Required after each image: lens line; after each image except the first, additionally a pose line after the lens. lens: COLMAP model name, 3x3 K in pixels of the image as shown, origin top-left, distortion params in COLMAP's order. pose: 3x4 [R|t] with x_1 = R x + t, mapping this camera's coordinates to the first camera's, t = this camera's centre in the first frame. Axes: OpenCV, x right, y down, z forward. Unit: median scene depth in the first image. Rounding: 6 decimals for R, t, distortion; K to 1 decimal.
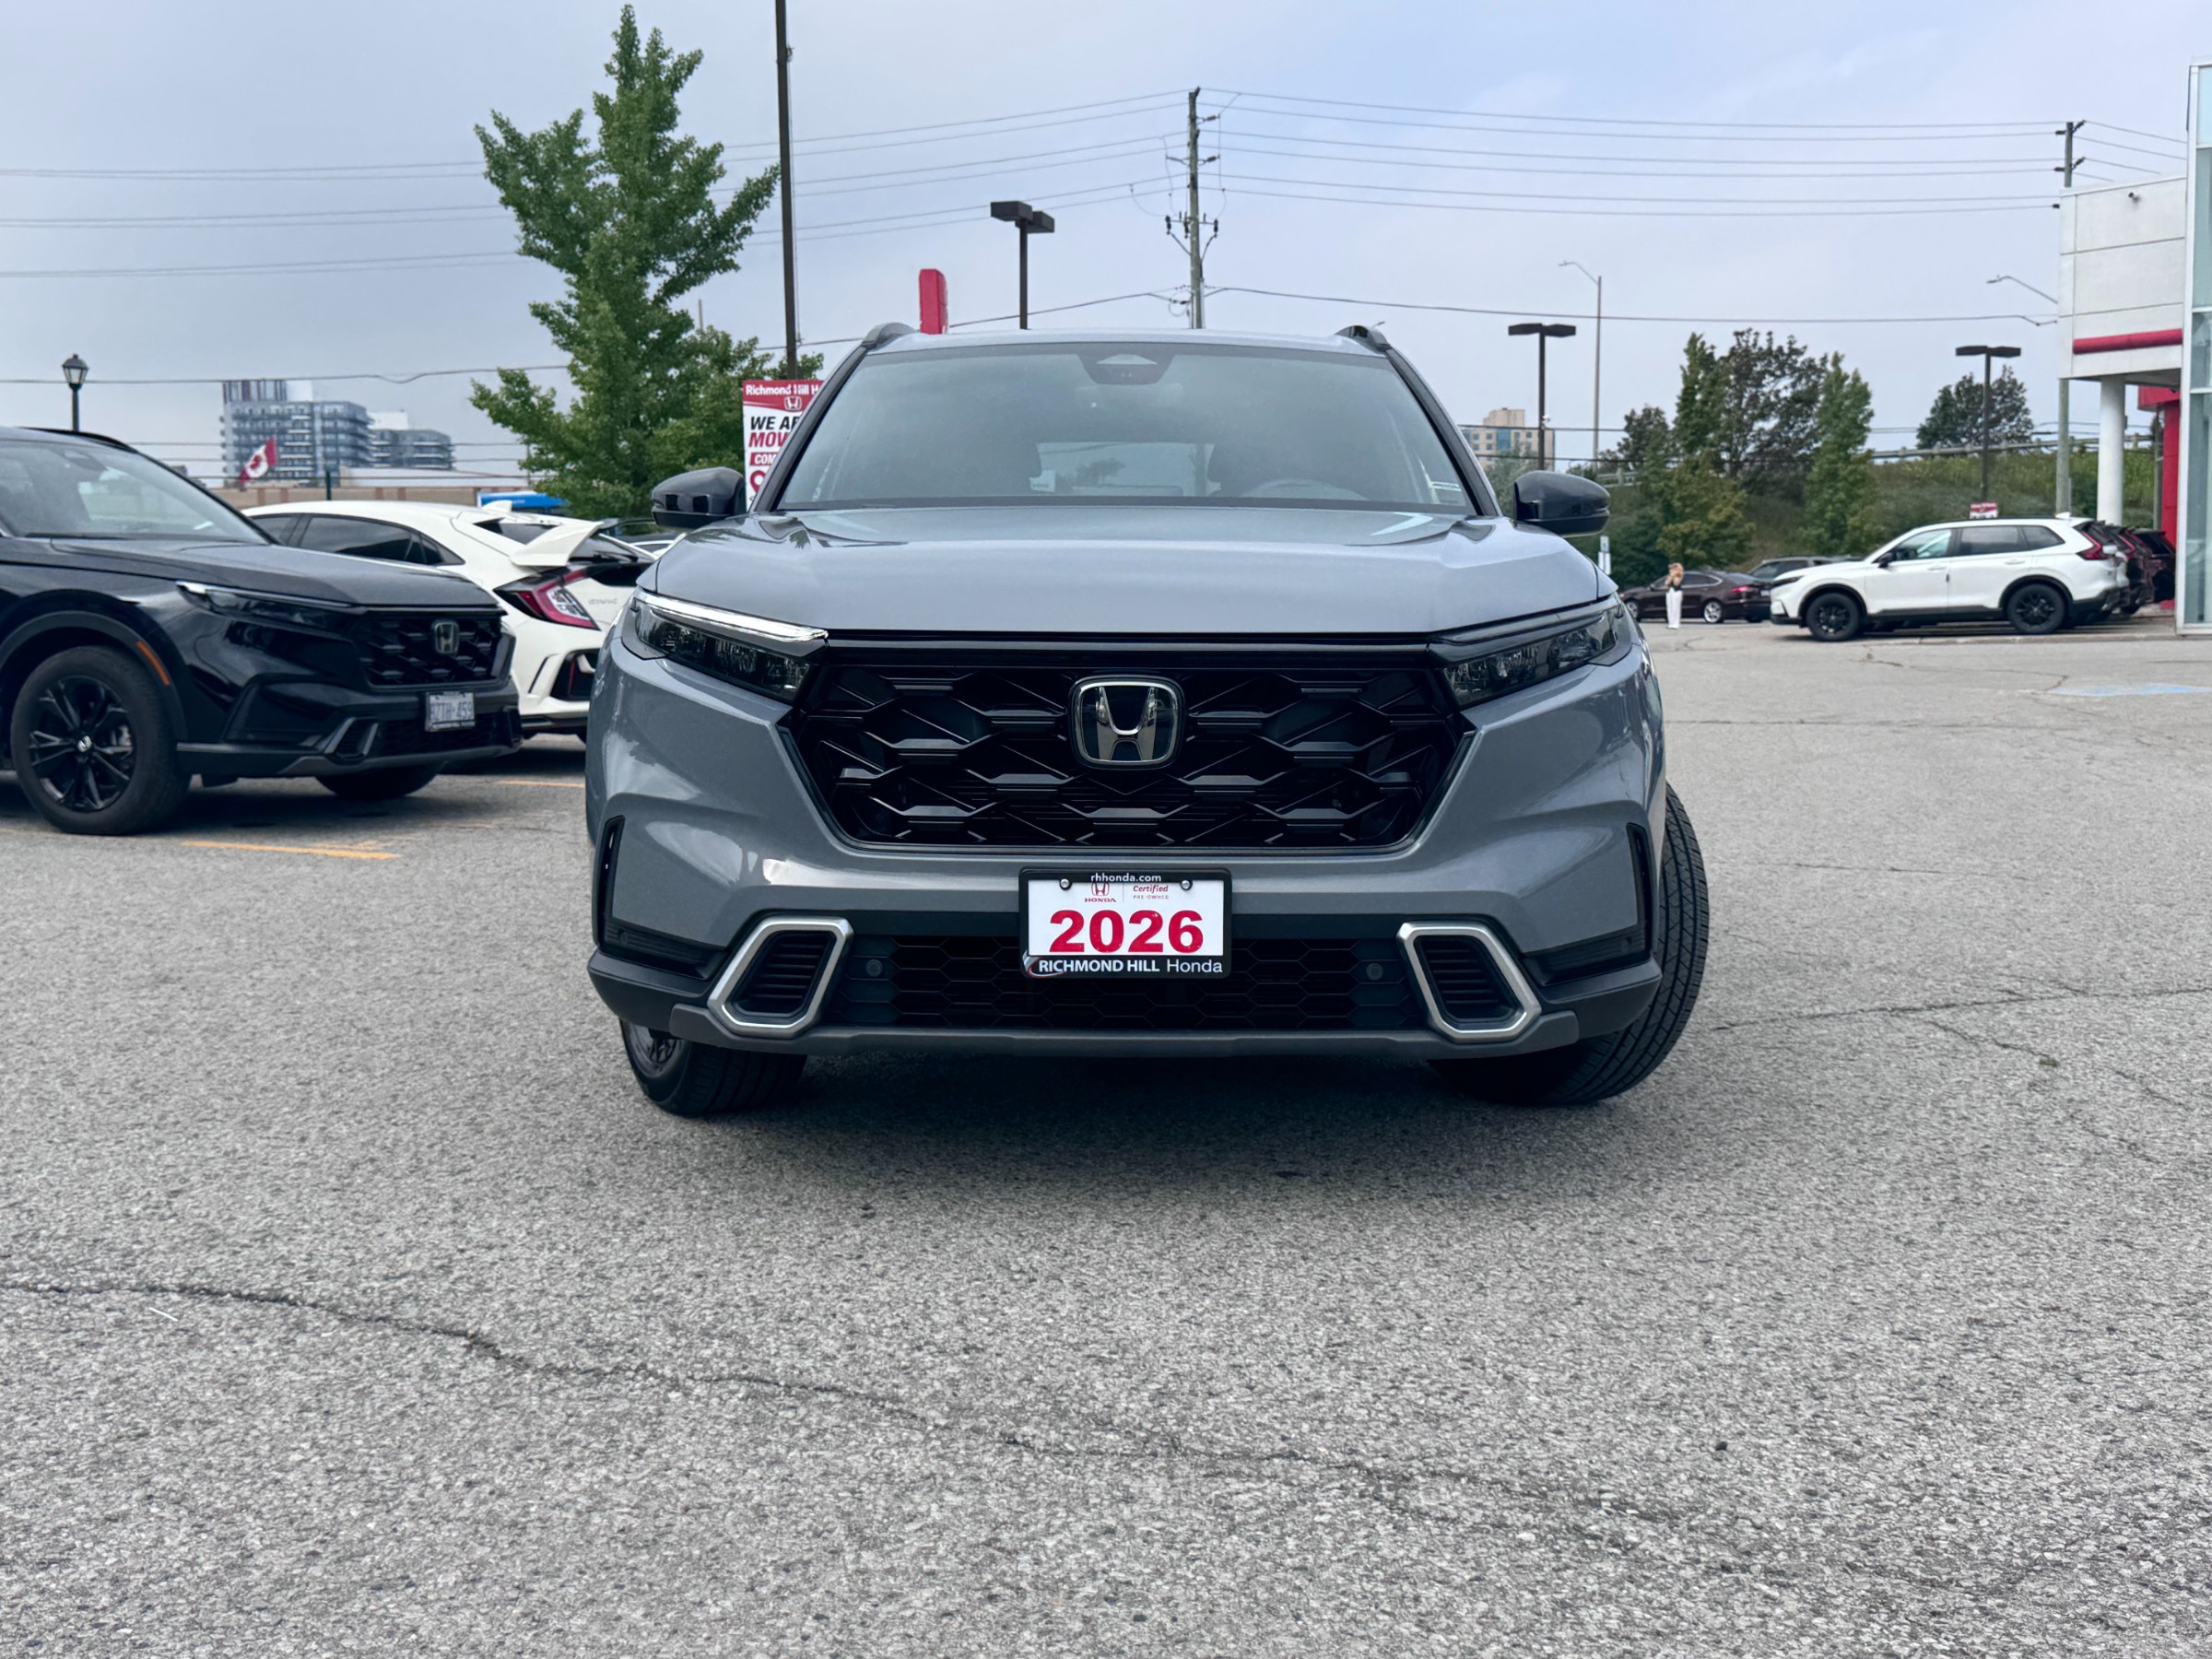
lens RADIAL K [[2153.3, 0, 1106.0], [0, 2153.3, 829.5], [0, 0, 1]] dist [0.166552, -0.361591]
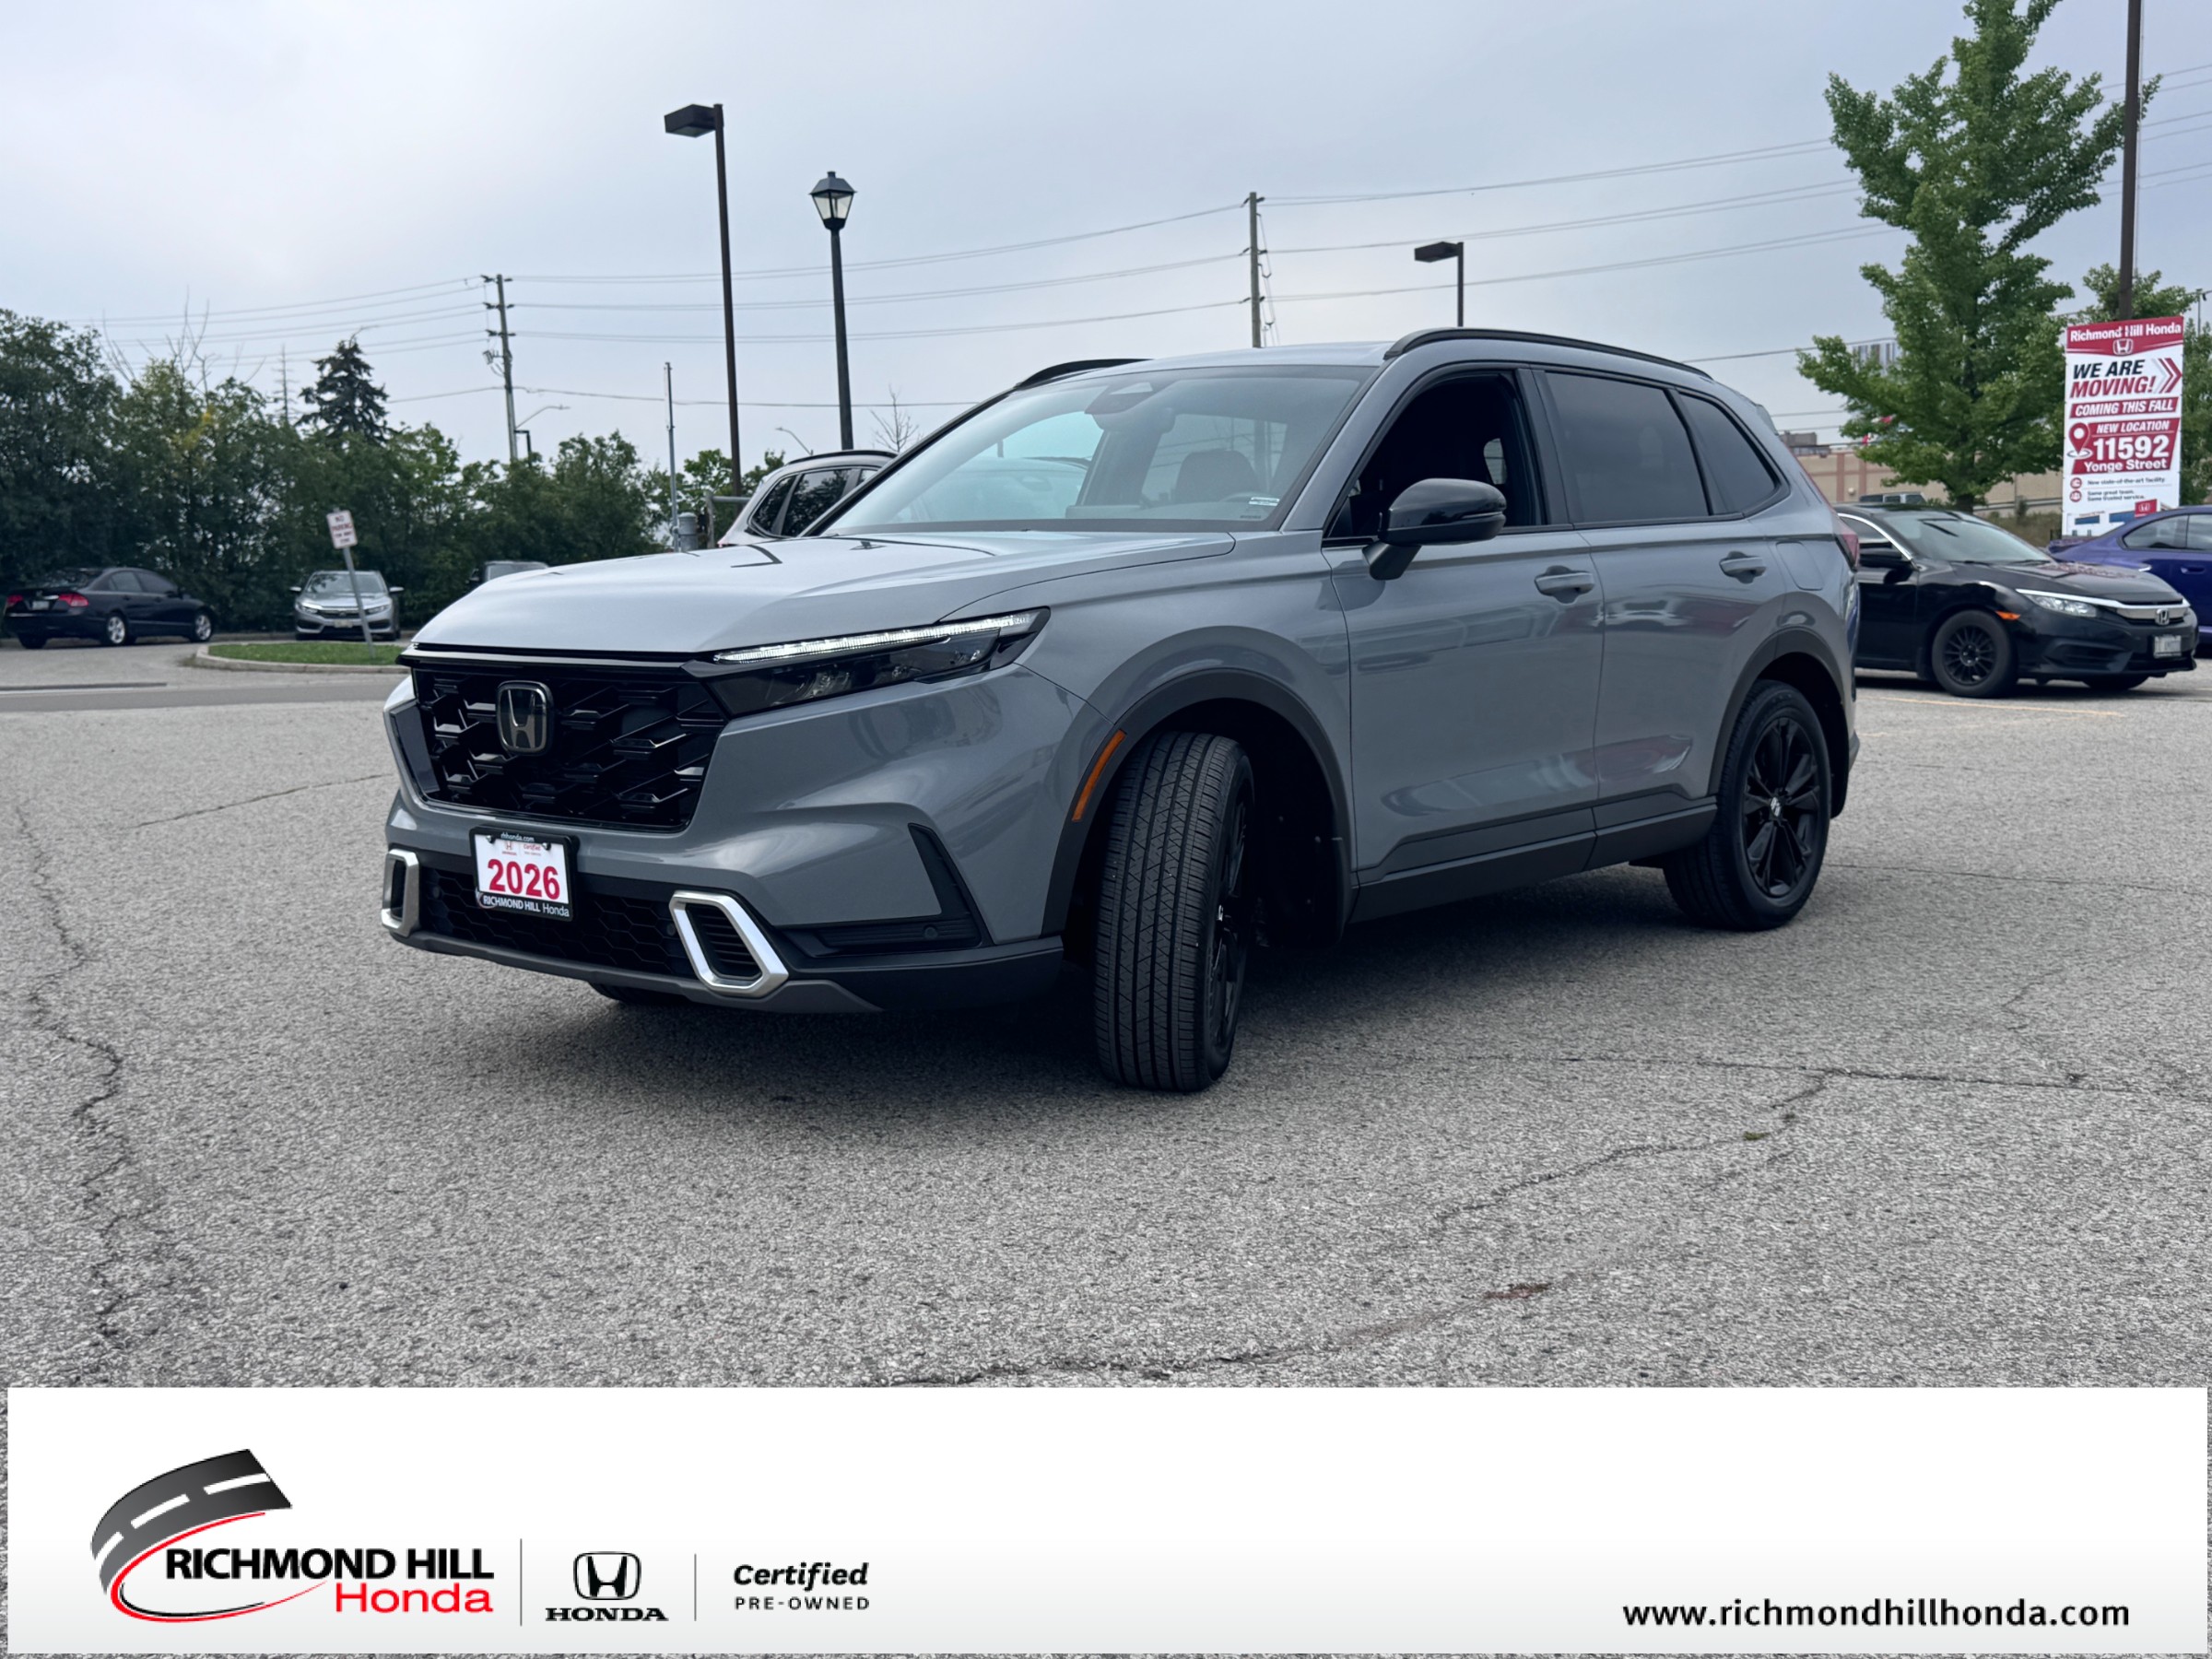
lens RADIAL K [[2171.6, 0, 1106.0], [0, 2171.6, 829.5], [0, 0, 1]] dist [0.138746, -0.266859]
pose [[0.765065, 0.067824, -0.640371, 1.103999], [-0.057146, 0.997665, 0.037394, -0.050984], [0.641412, 0.007986, 0.767155, 0.208413]]
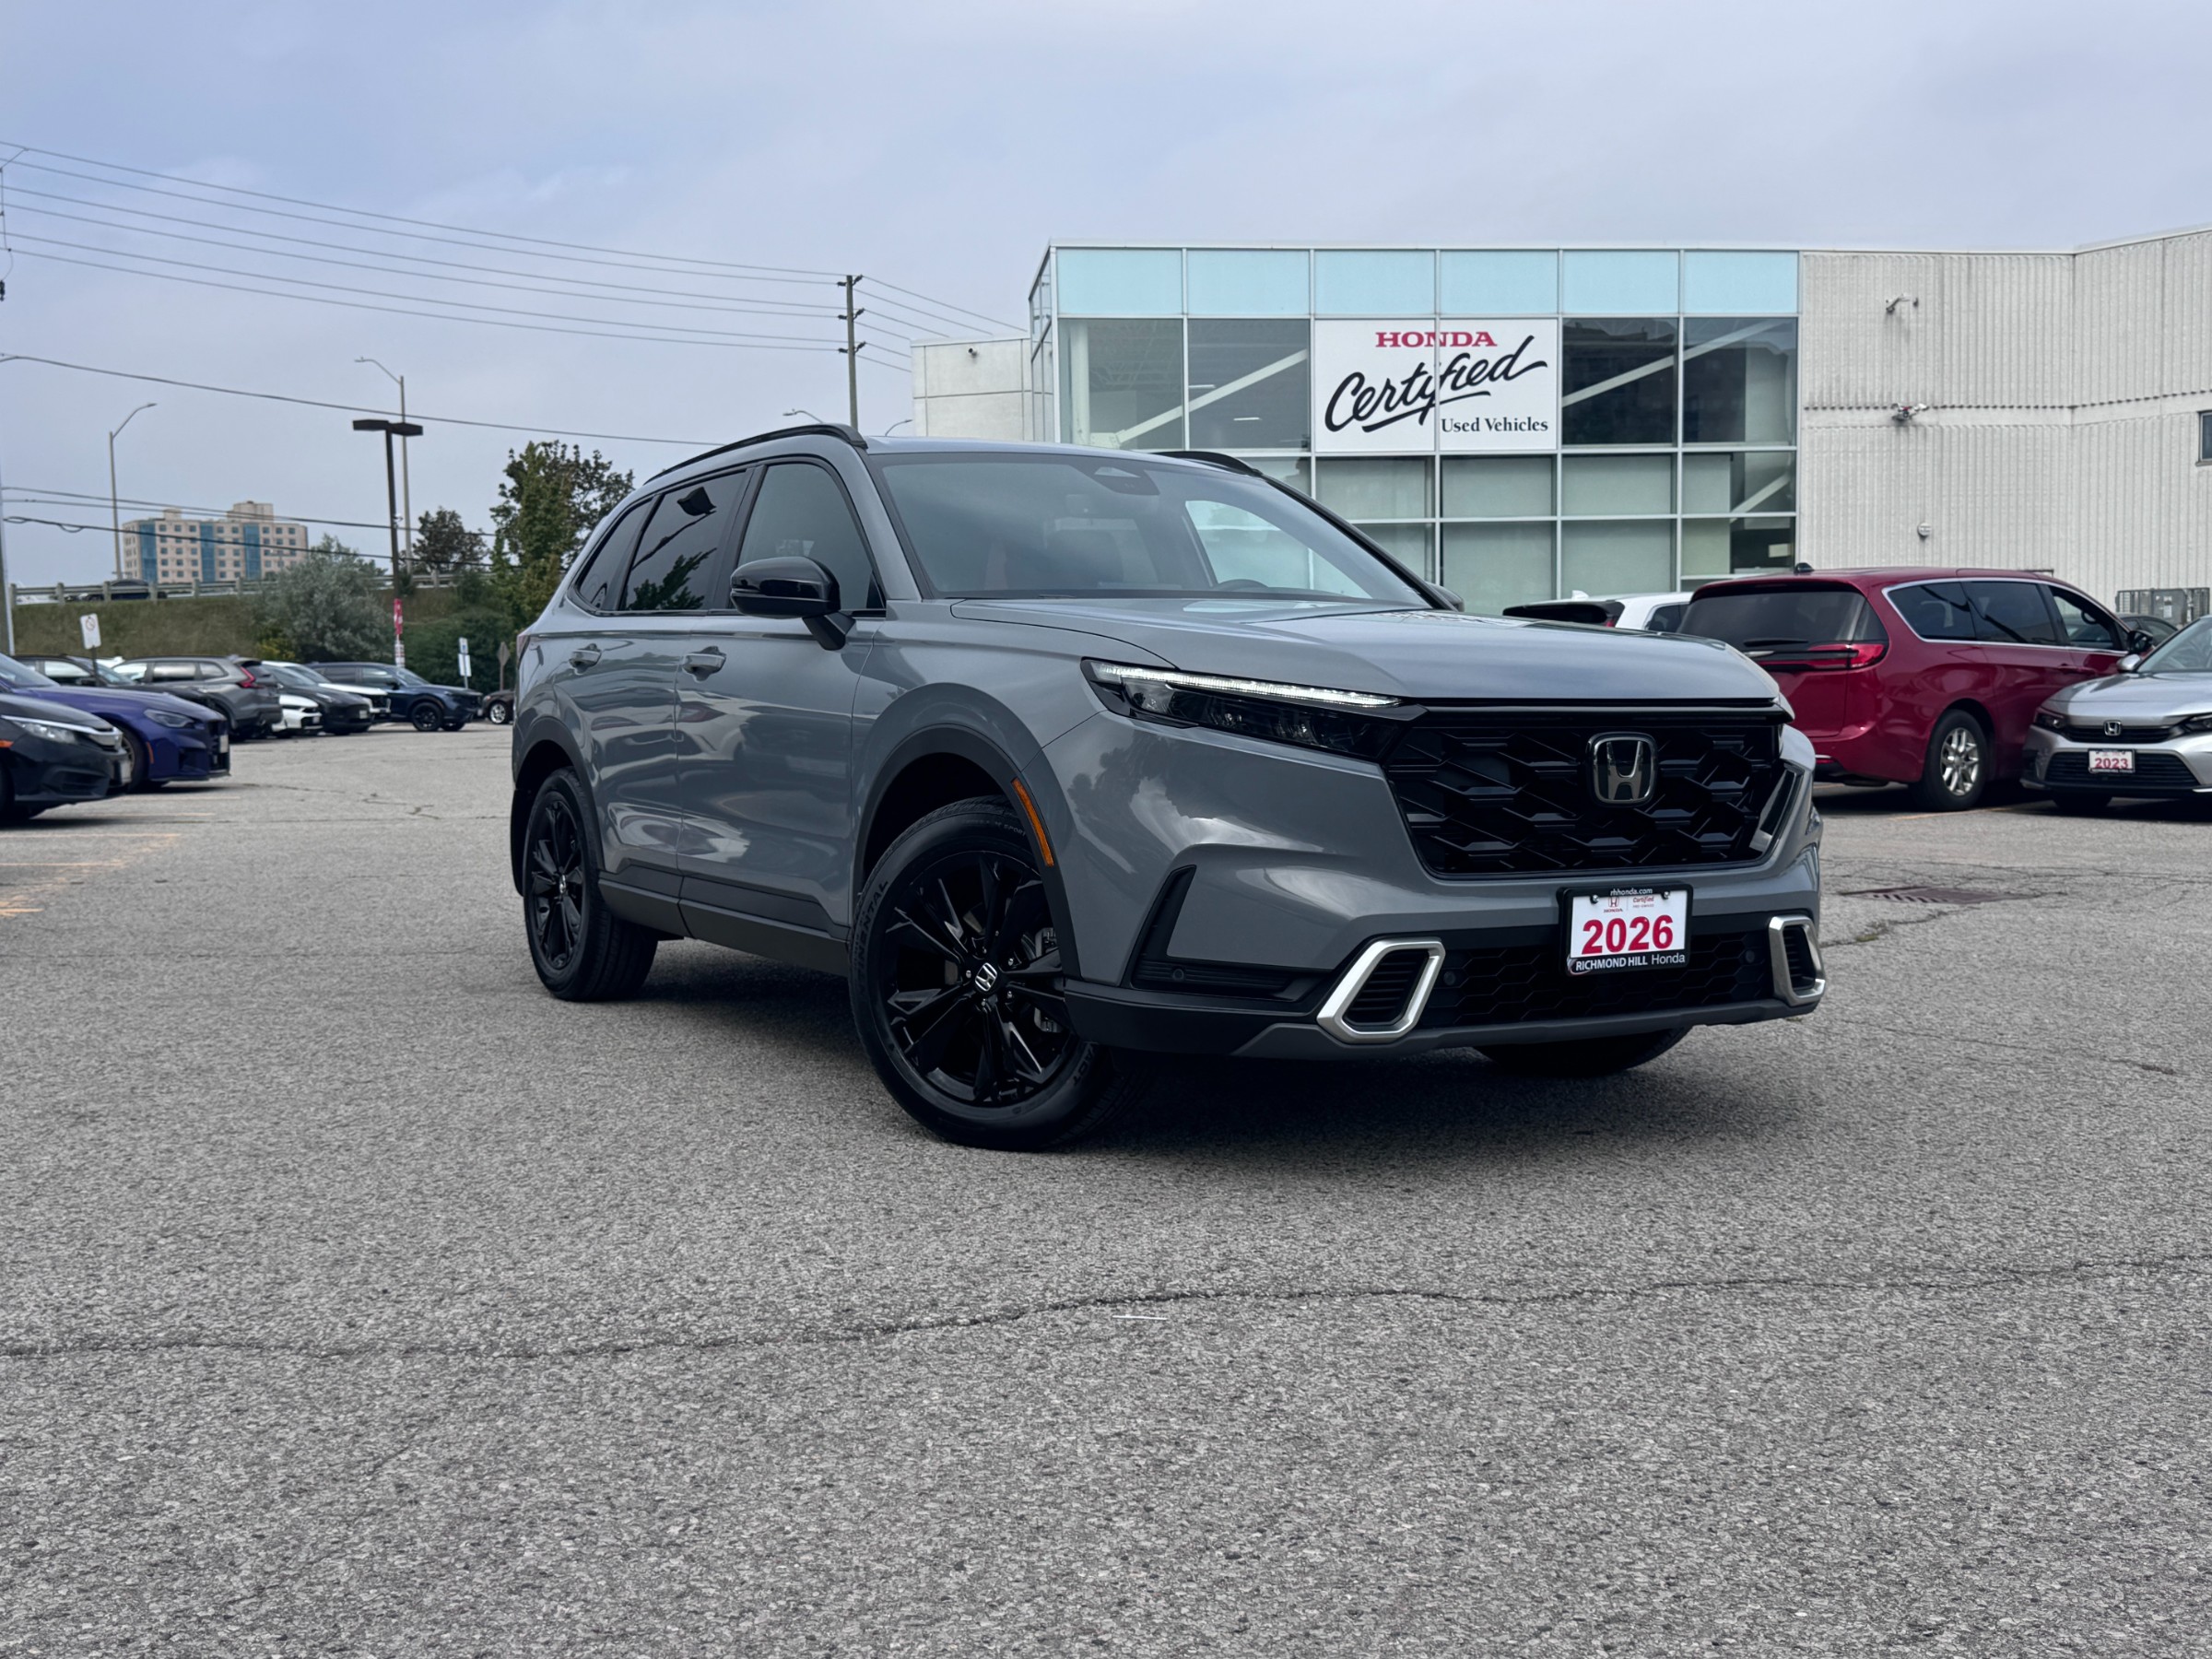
lens RADIAL K [[2153.3, 0, 1106.0], [0, 2153.3, 829.5], [0, 0, 1]] dist [0.166552, -0.361591]
pose [[0.859788, -0.030766, 0.509723, -0.889326], [0.054851, 0.997972, -0.032285, 0.009966], [-0.507696, 0.055717, 0.859732, 0.053165]]
